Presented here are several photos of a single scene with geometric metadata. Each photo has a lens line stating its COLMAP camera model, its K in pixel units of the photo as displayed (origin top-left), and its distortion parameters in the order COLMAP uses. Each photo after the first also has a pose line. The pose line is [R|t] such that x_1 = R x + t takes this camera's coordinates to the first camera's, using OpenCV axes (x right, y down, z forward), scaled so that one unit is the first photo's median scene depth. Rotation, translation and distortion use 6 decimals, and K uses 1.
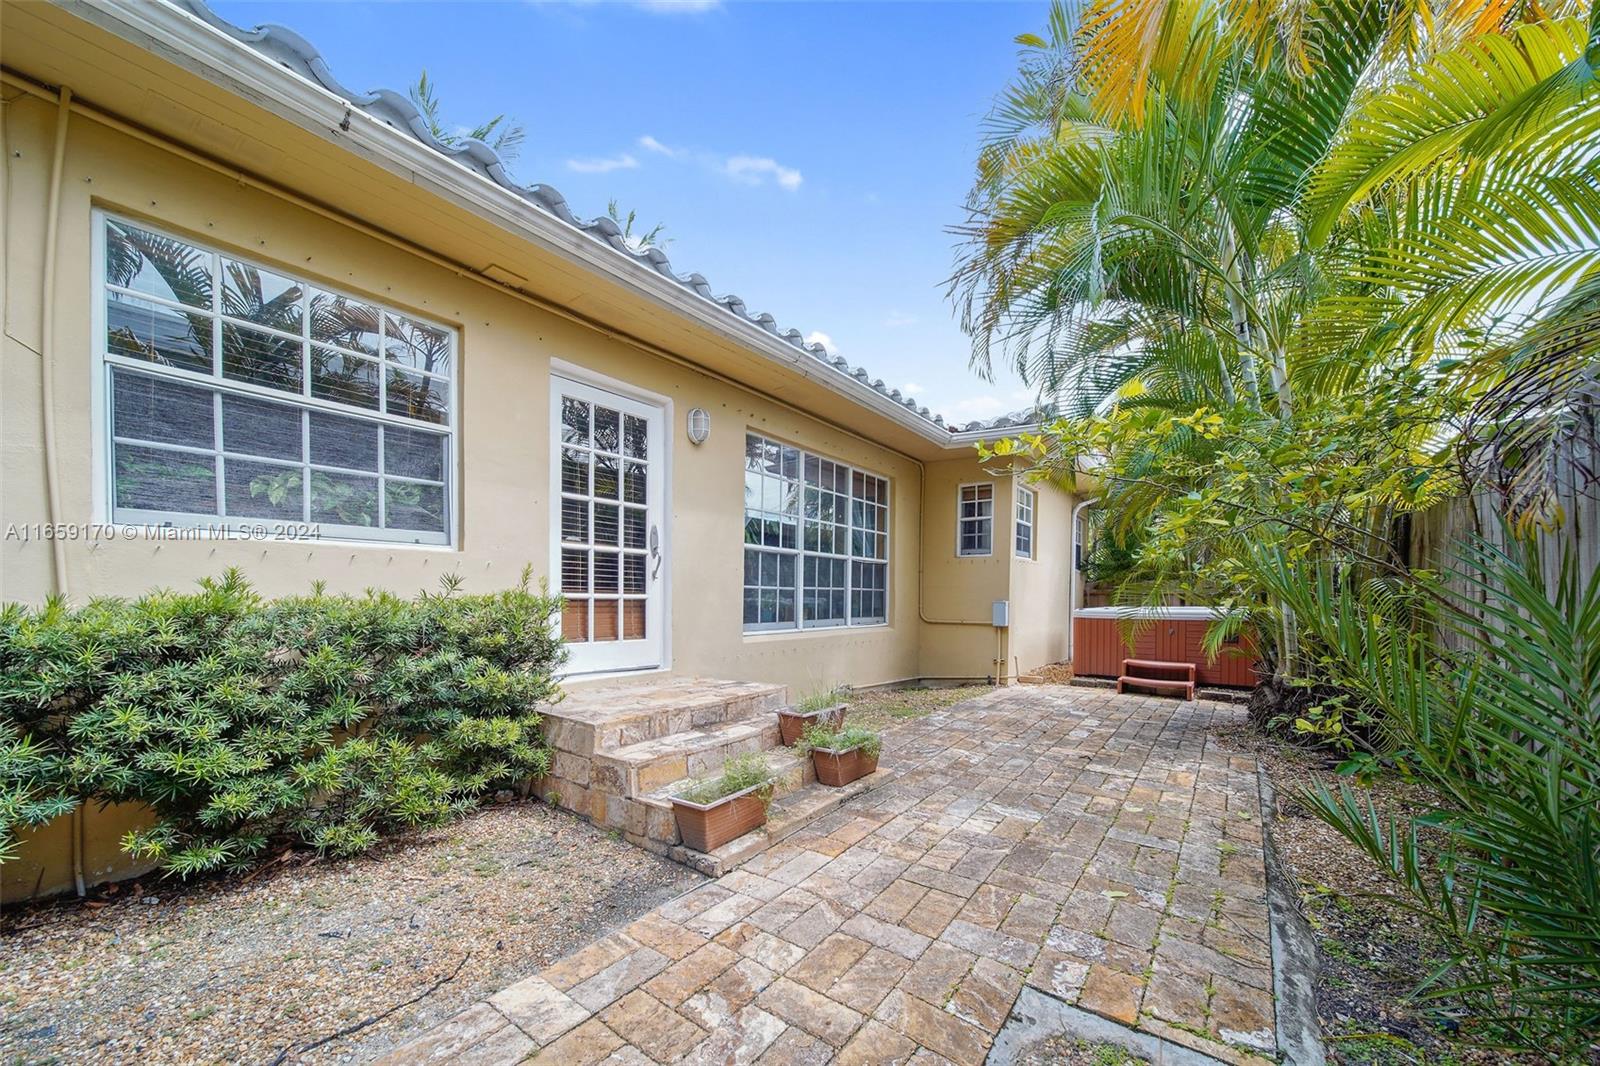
lens RADIAL K [[594.2, 0, 803.4], [0, 594.2, 596.6], [0, 0, 1]] dist [-0.001198, -0.000198]
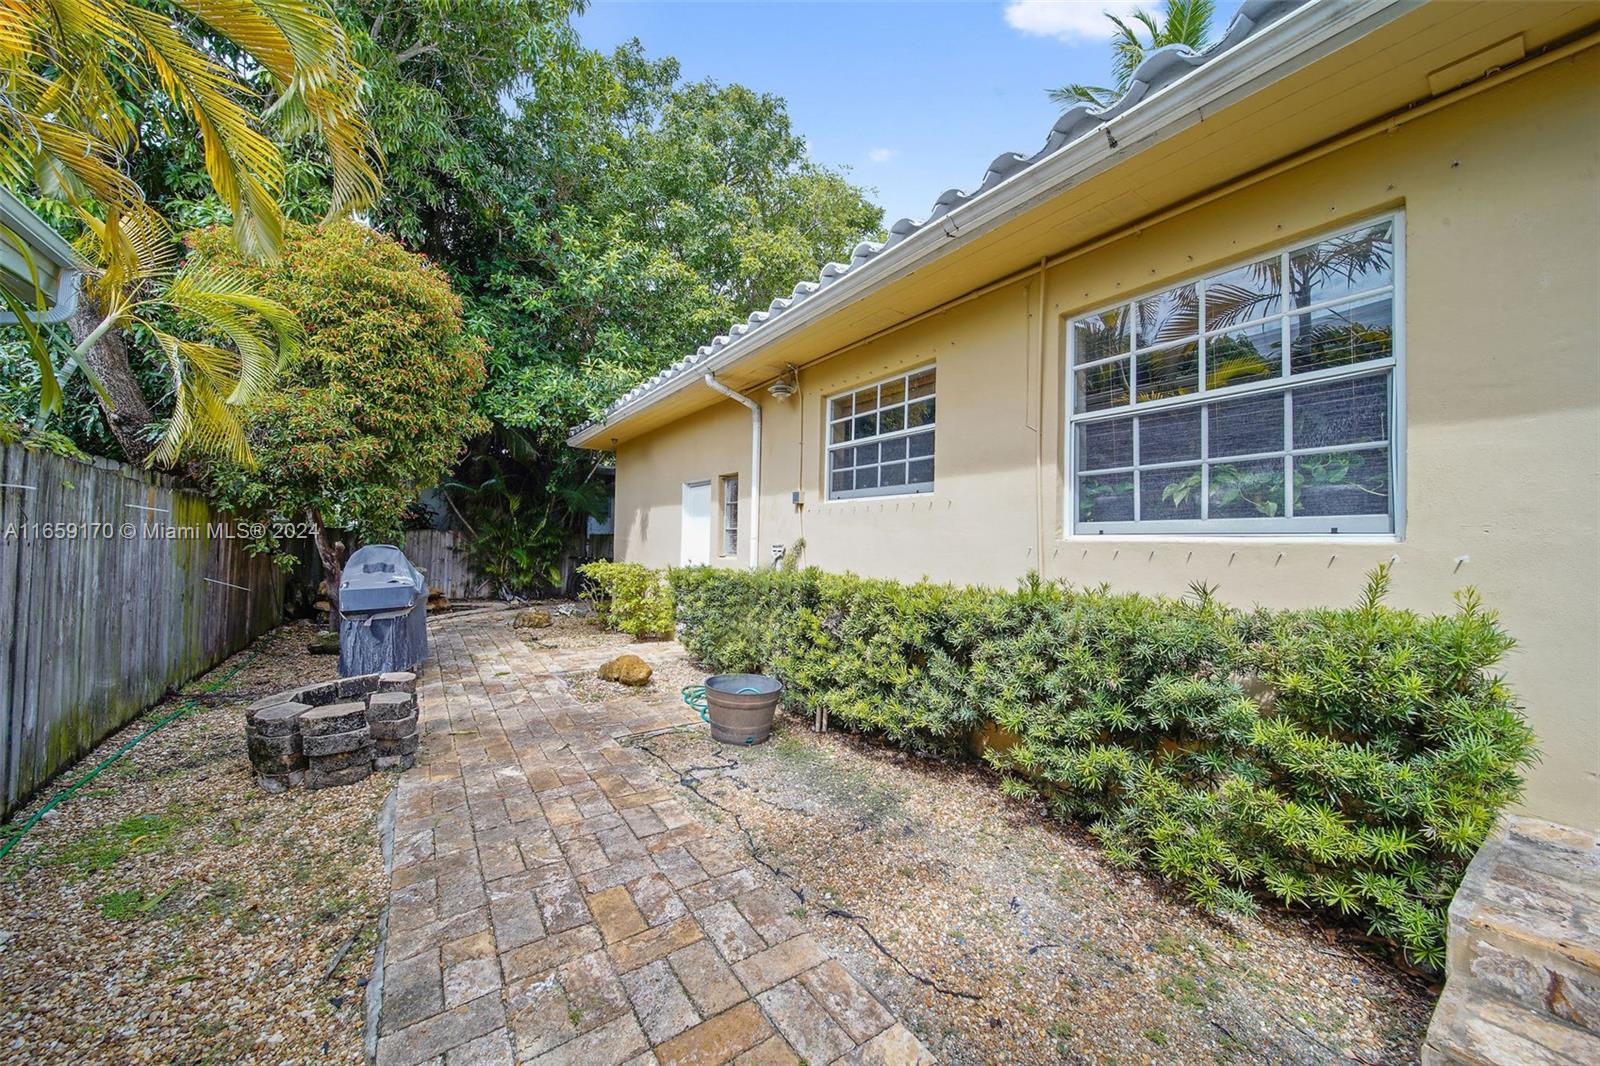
lens RADIAL K [[563.8, 0, 800.0], [0, 563.8, 533.0], [0, 0, 1]] dist [-0.000463, -0.000073]
pose [[-0.324955, -0.028272, -0.945307, 0.243763], [-0.022842, 0.999496, -0.022040, -0.063496], [0.945454, 0.014431, -0.325437, 0.634650]]
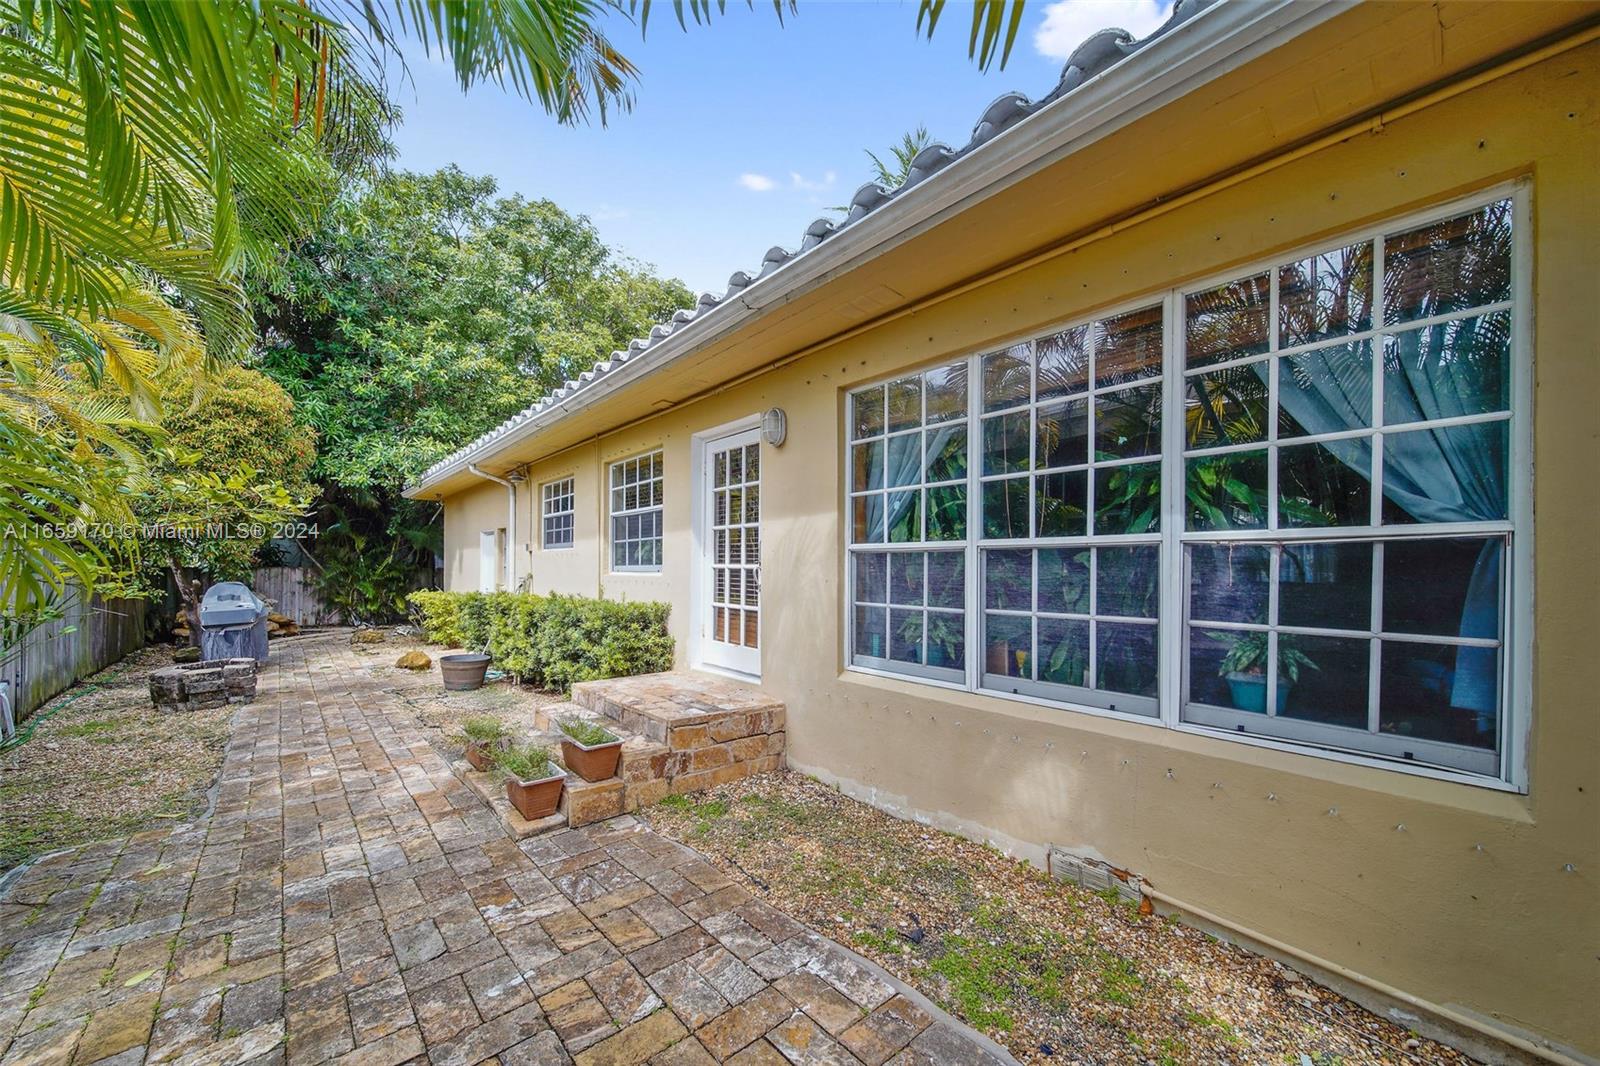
lens RADIAL K [[574.8, 0, 796.0], [0, 574.8, 566.8], [0, 0, 1]] dist [0.005763, -0.000352]
pose [[-0.200512, -0.009948, -0.979641, 1.072587], [-0.006199, 0.999941, -0.008885, -0.097966], [0.979672, 0.004291, -0.200562, 1.884626]]
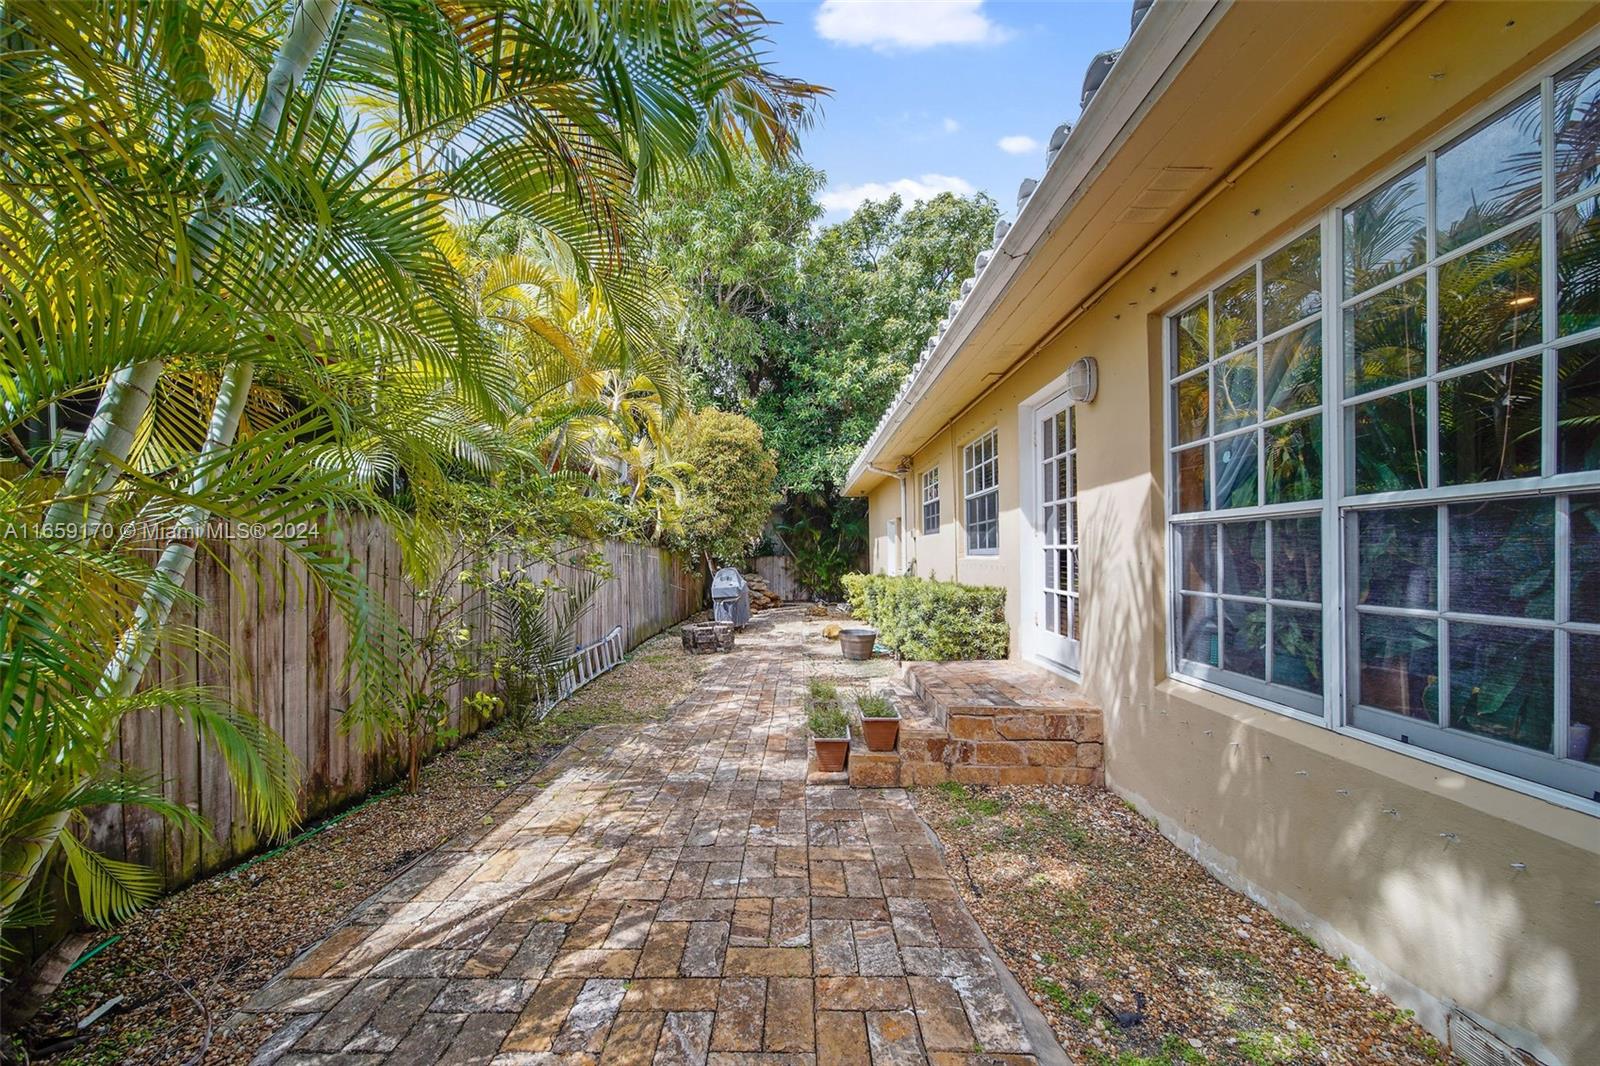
lens RADIAL K [[591.9, 0, 793.1], [0, 591.9, 563.3], [0, 0, 1]] dist [0.000141, -0.003917]
pose [[-0.810232, 0.018185, -0.585827, 0.914625], [0.015215, 0.999834, 0.009992, -0.097276], [0.585911, -0.000818, -0.810375, 2.180729]]
